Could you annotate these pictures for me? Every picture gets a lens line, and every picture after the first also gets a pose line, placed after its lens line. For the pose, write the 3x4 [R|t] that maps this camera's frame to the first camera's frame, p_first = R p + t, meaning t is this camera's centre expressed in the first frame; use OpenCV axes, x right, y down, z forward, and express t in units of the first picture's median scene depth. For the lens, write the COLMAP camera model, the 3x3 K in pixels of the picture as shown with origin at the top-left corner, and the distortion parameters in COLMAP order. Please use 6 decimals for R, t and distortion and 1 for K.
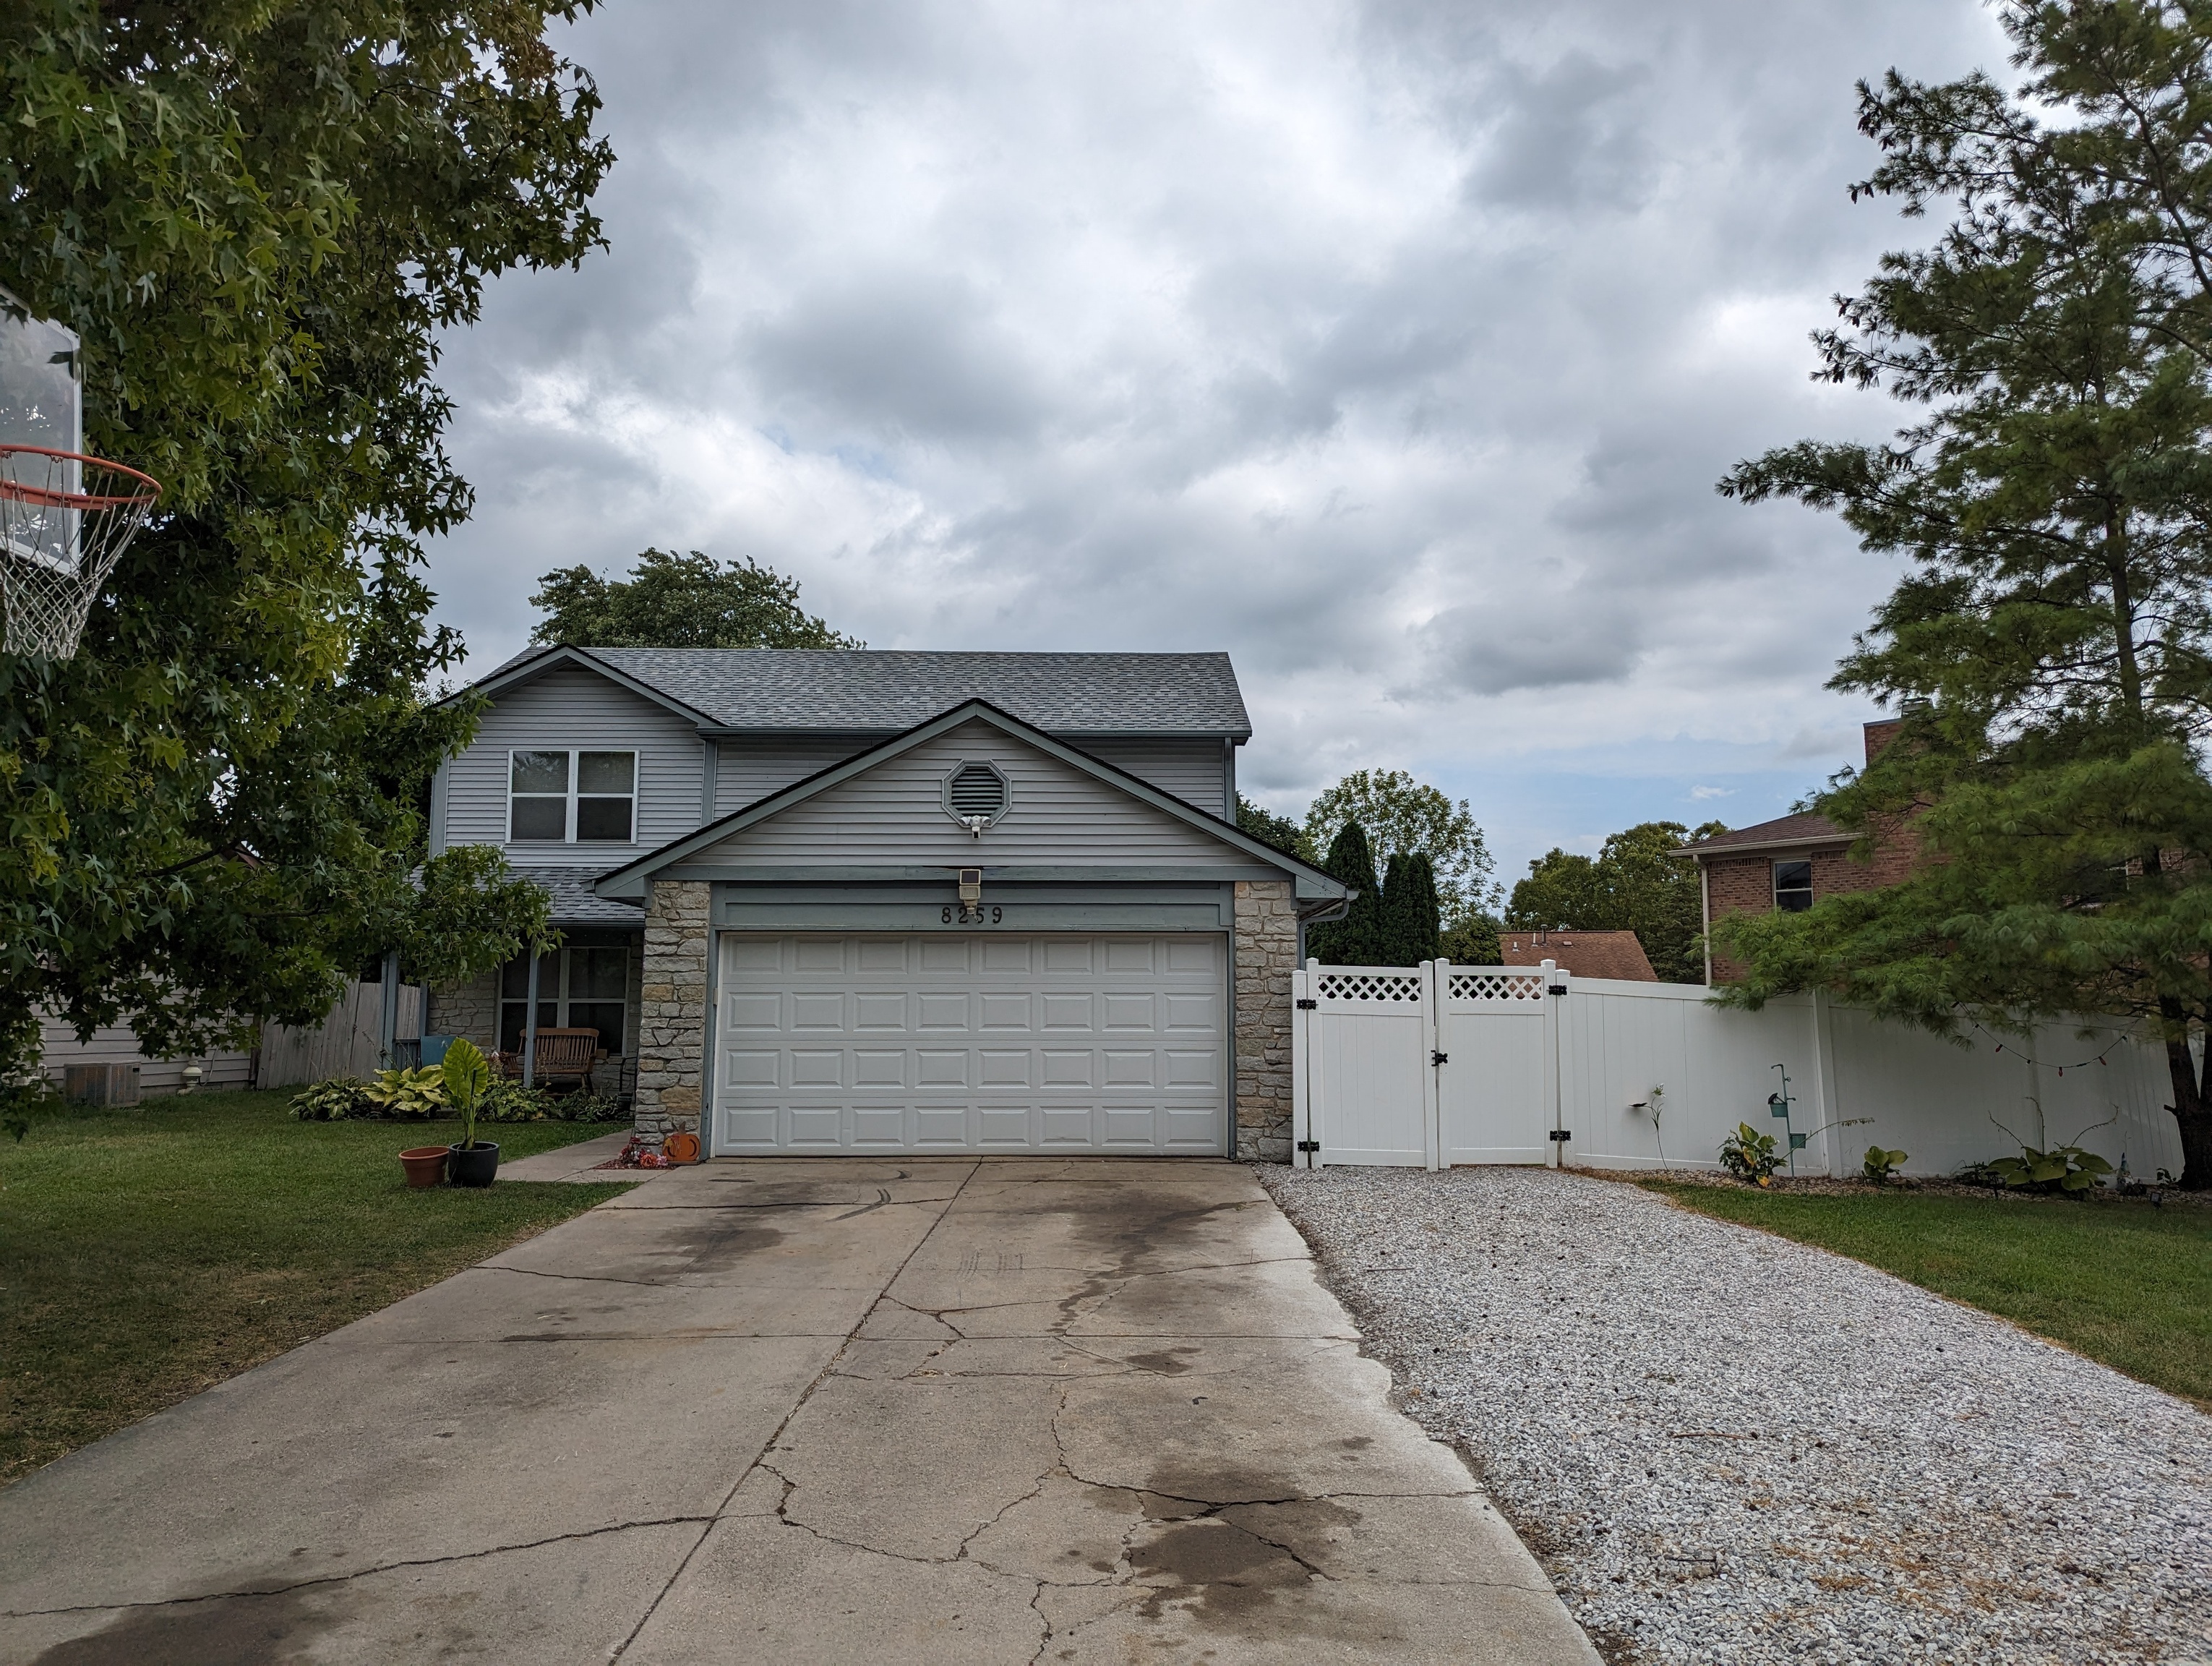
lens RADIAL K [[1571.7, 0, 1099.3], [0, 1571.7, 847.2], [0, 0, 1]] dist [0.046267, -0.031200]
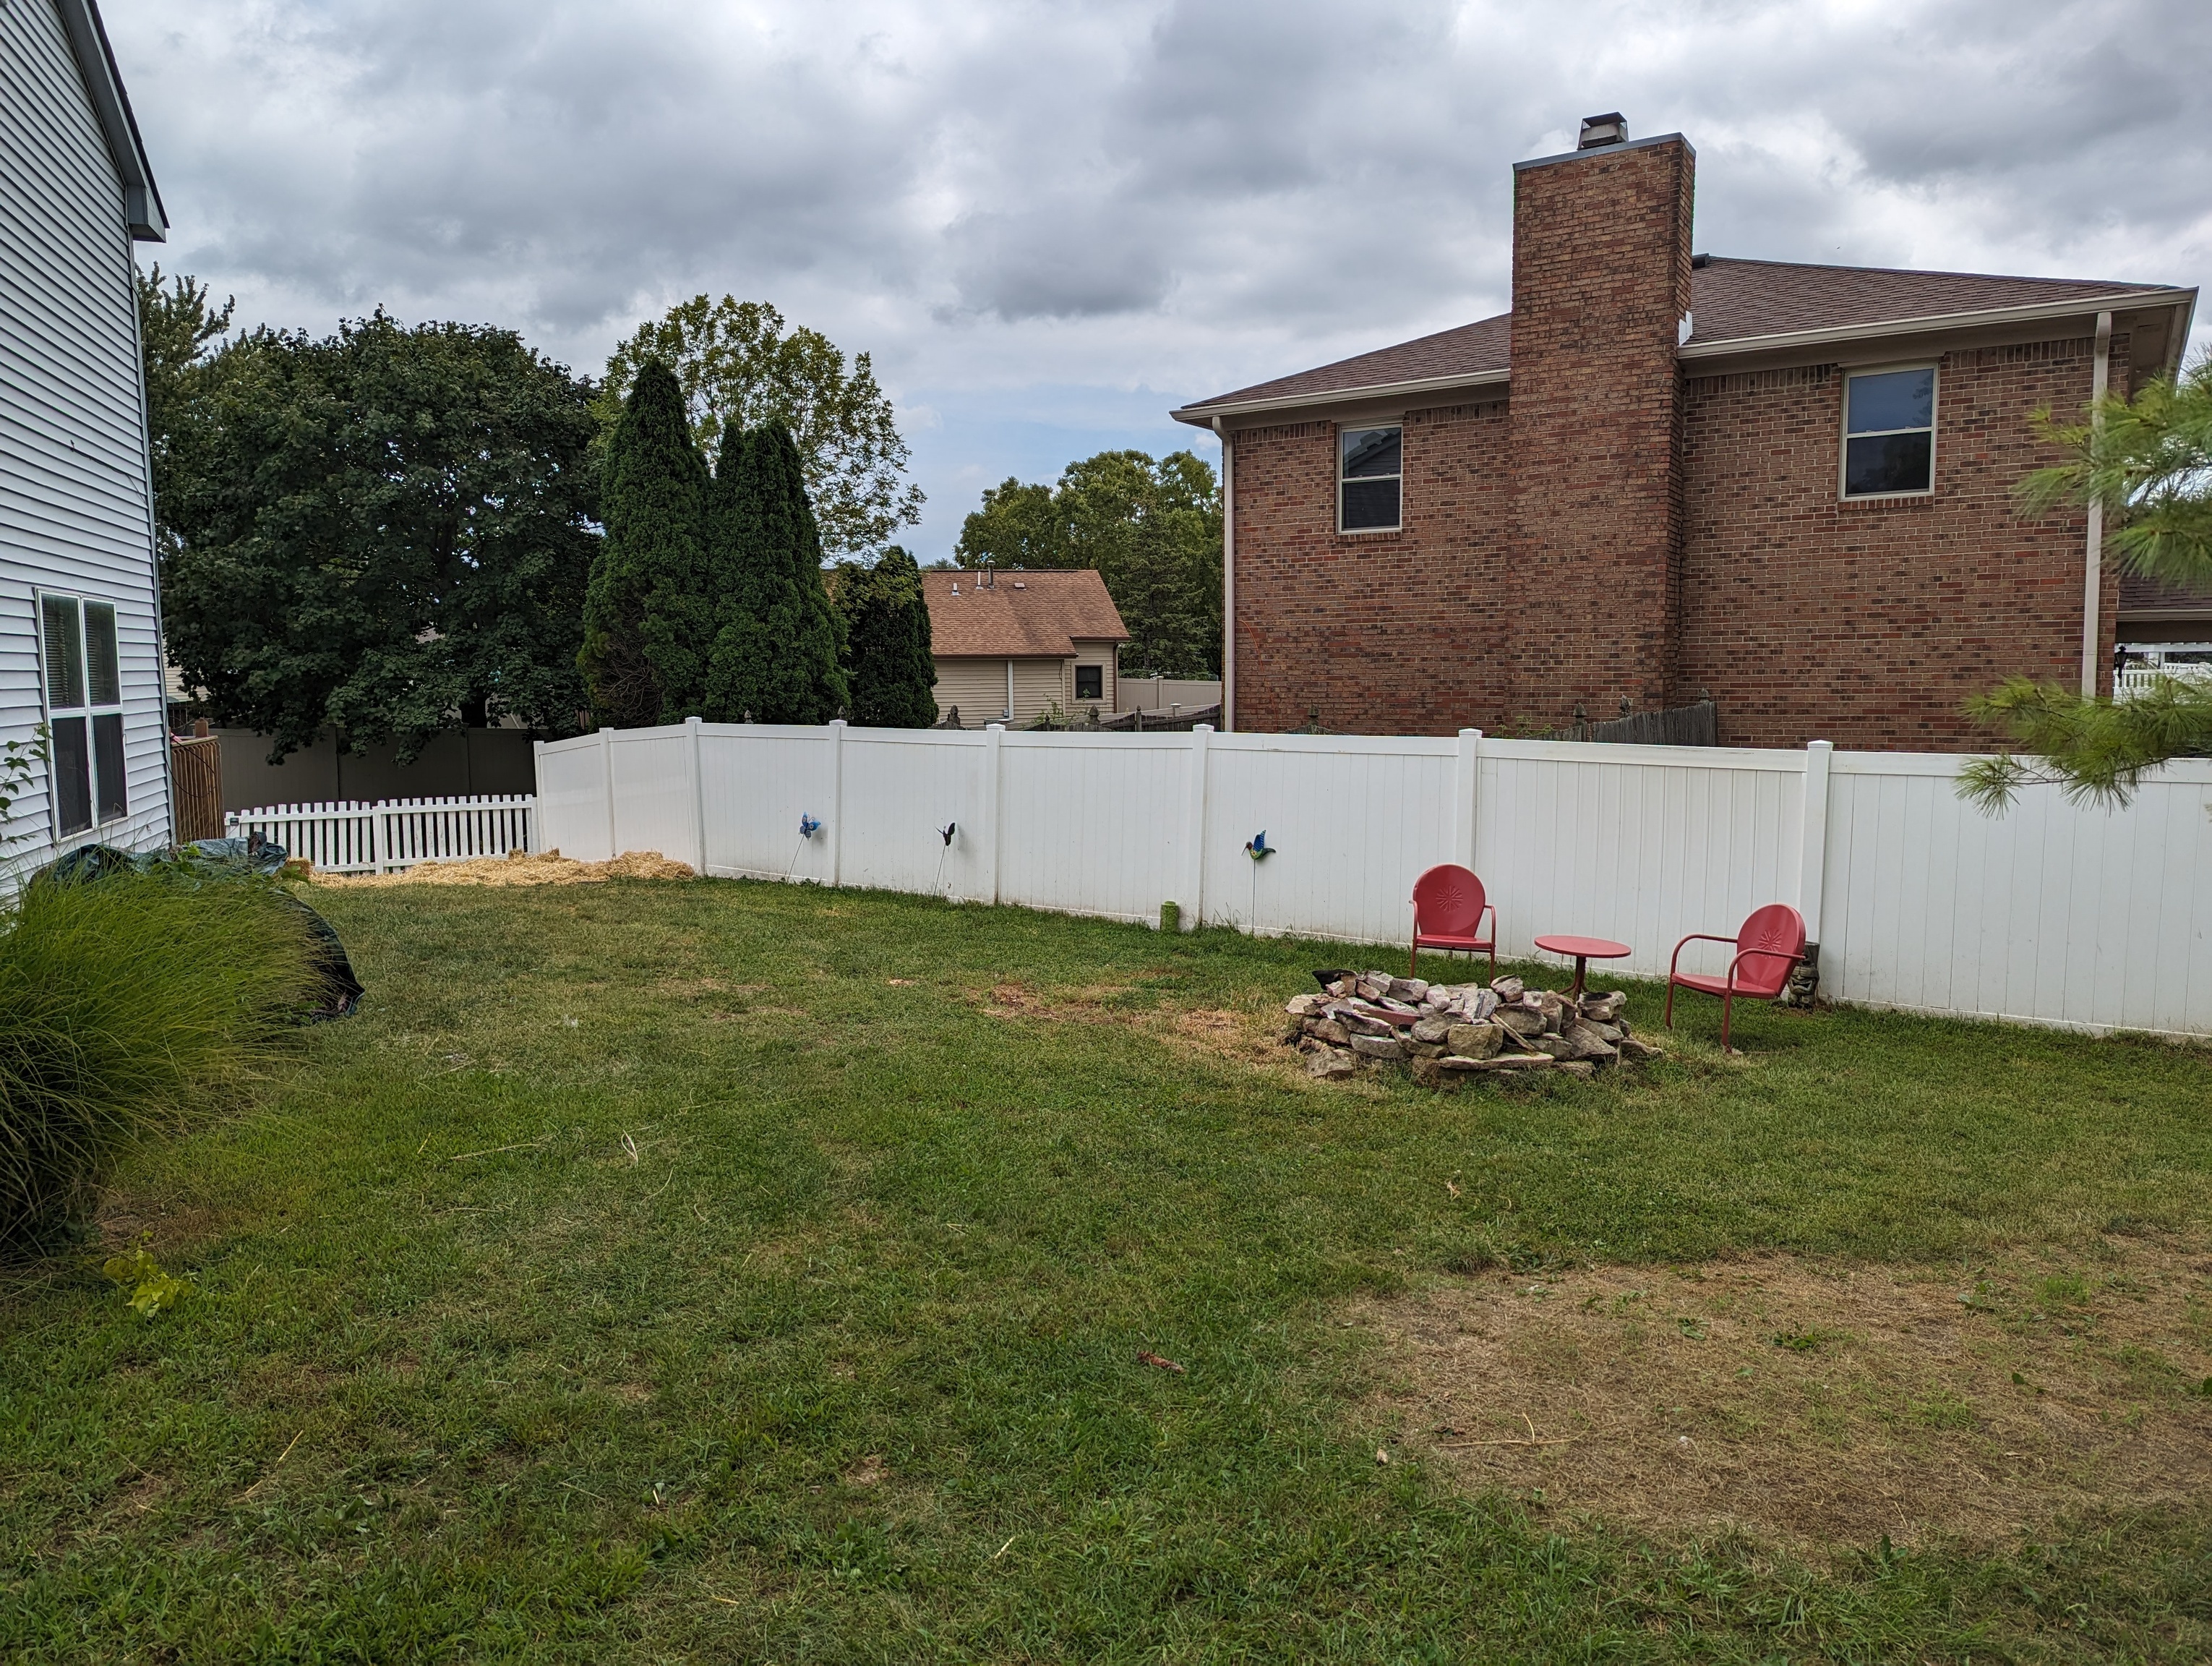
lens RADIAL K [[1571.7, 0, 1111.9], [0, 1571.7, 834.3], [0, 0, 1]] dist [0.046267, -0.031200]
pose [[0.942770, -0.047935, 0.329981, 0.101830], [-0.022546, 0.978185, 0.206511, 0.026135], [-0.332682, -0.202132, 0.921122, 0.321090]]
